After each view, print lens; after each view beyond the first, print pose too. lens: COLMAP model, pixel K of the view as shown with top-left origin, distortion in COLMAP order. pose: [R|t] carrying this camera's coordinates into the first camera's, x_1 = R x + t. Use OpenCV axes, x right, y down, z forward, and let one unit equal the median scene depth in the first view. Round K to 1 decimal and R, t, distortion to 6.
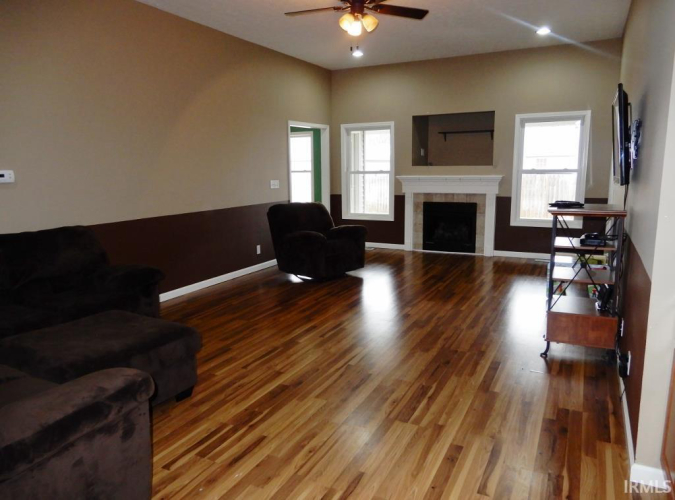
lens RADIAL K [[515.5, 0, 336.7], [0, 515.5, 265.4], [0, 0, 1]] dist [0.000293, -0.000256]
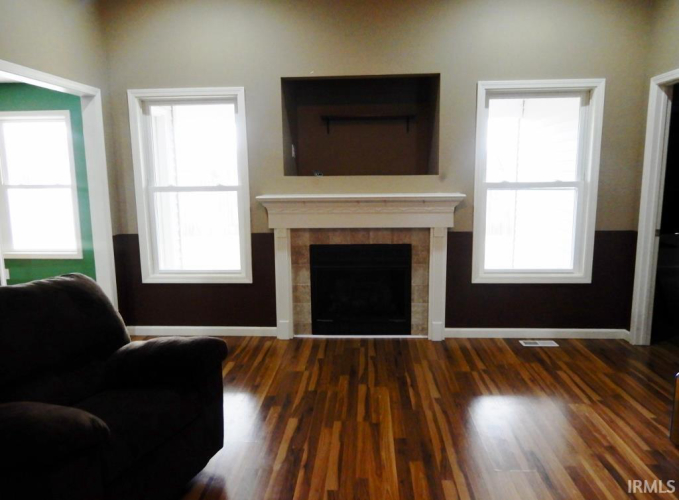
lens RADIAL K [[518.6, 0, 338.7], [0, 518.6, 265.5], [0, 0, 1]] dist [0.000293, -0.000256]
pose [[0.915789, -0.065399, 0.396300, -0.014629], [0.076123, 0.997034, -0.011372, -0.094355], [-0.394381, 0.040582, 0.918051, 0.508032]]
